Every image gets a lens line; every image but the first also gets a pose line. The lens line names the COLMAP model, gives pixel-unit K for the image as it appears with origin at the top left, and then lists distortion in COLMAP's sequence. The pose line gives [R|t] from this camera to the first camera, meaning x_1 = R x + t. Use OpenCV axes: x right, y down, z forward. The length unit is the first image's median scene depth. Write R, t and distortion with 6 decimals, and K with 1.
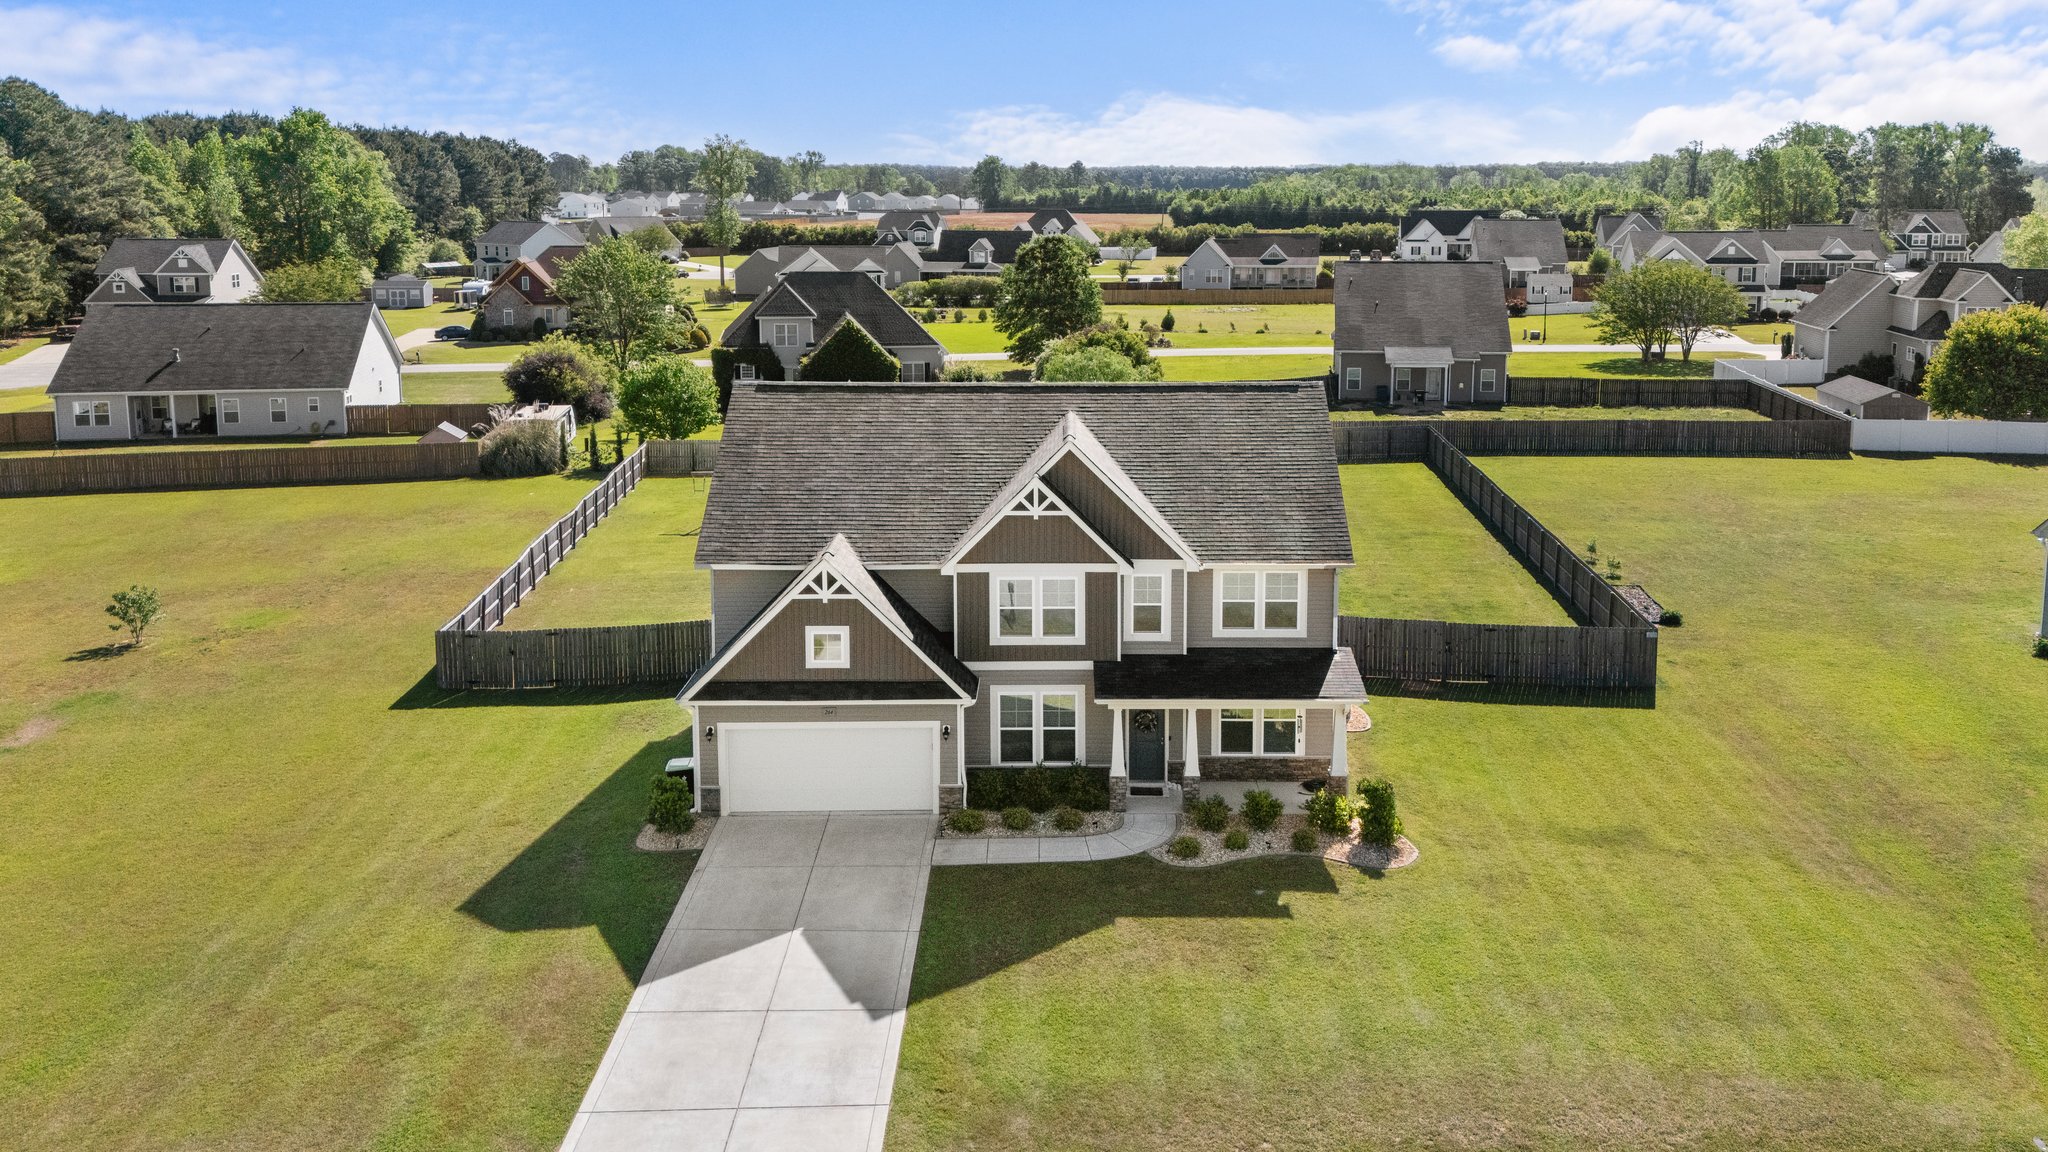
lens RADIAL K [[1497.7, 0, 1085.7], [0, 1497.7, 455.7], [0, 0, 1]] dist [0.069510, -0.056842]
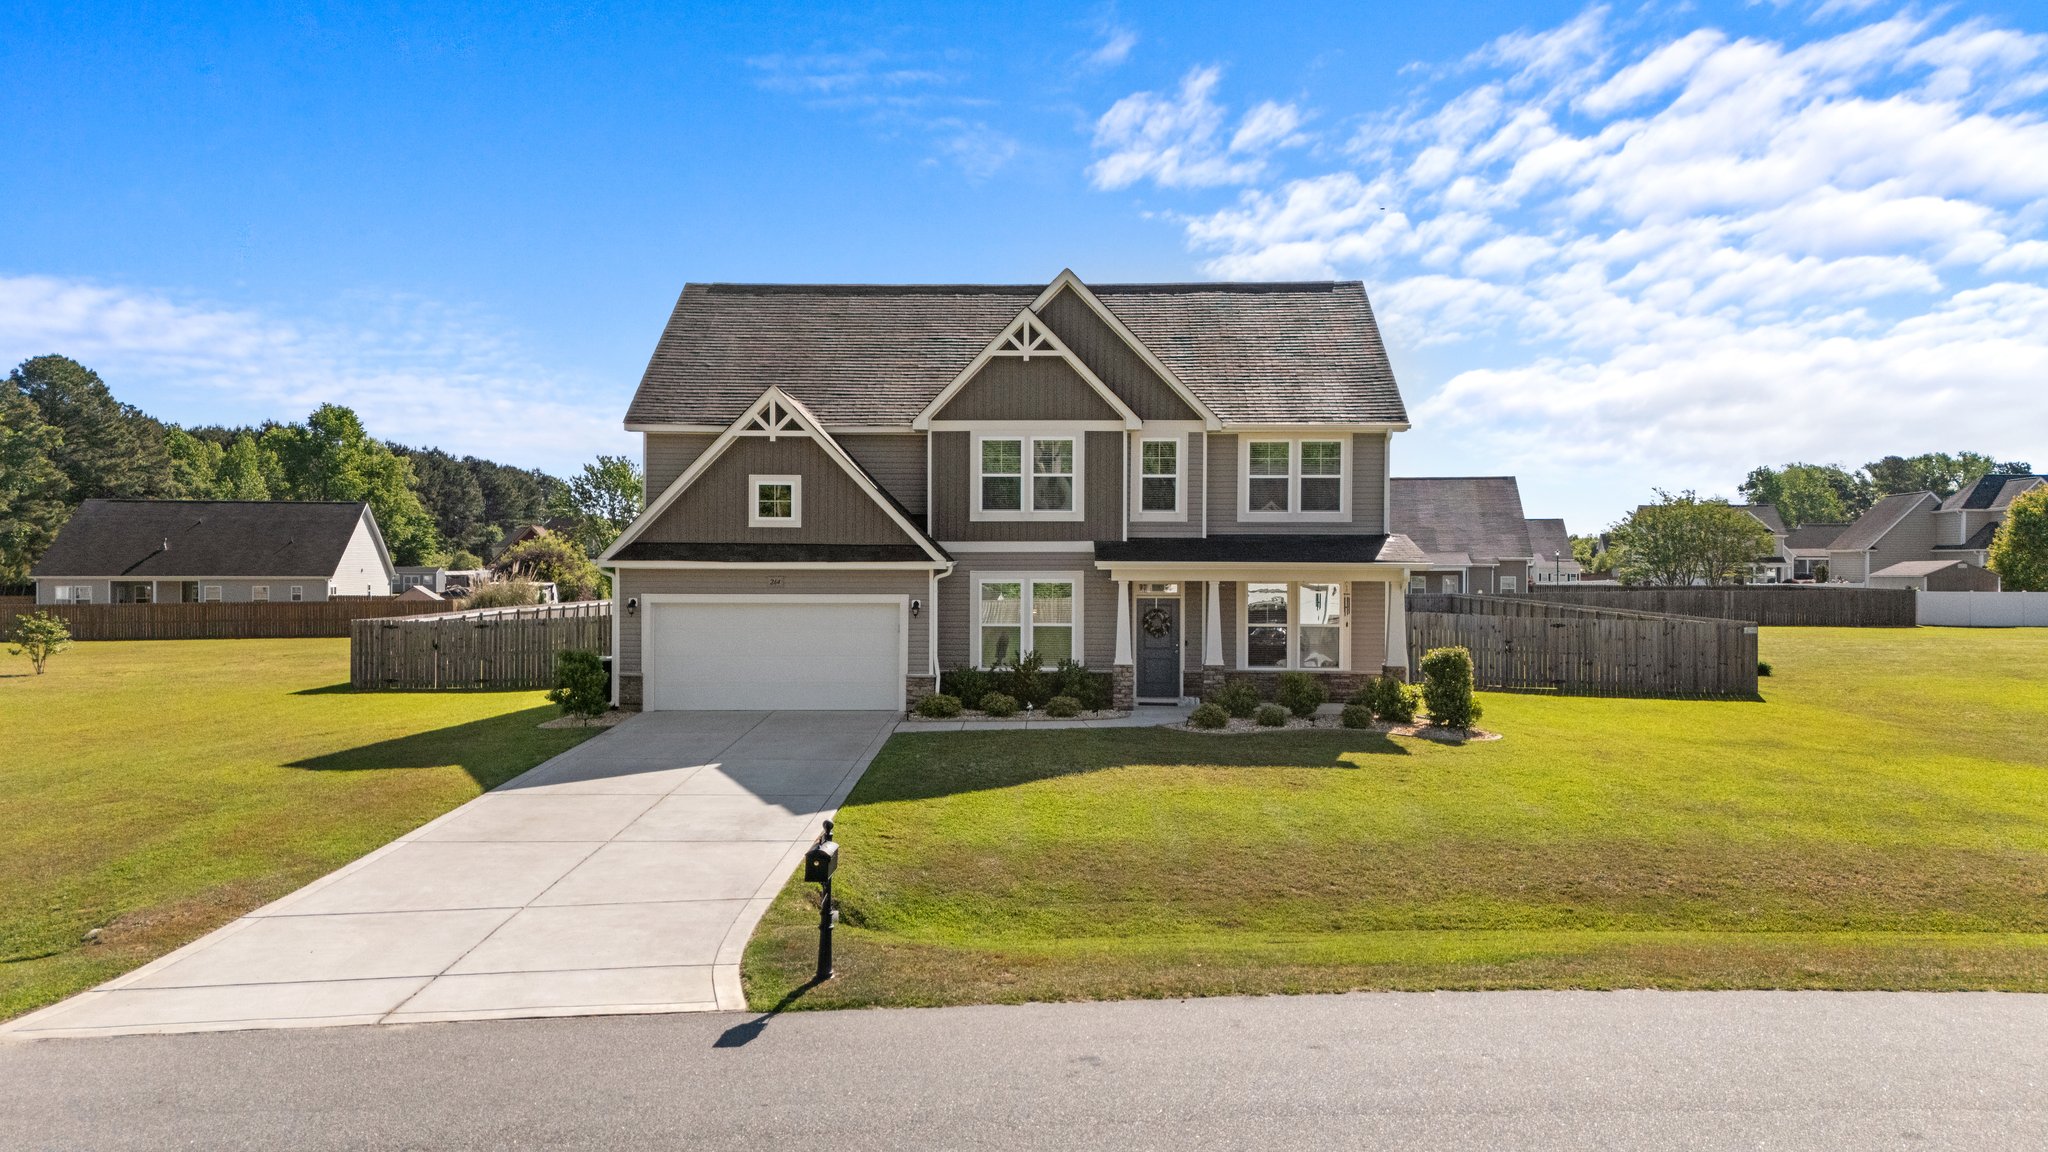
lens RADIAL K [[1497.7, 0, 1025.5], [0, 1497.7, 575.7], [0, 0, 1]] dist [0.069510, -0.056842]
pose [[0.999195, 0.003595, -0.039961, 0.000318], [-0.008343, 0.992823, -0.119304, 0.255988], [0.039245, 0.119541, 0.992053, 0.176745]]
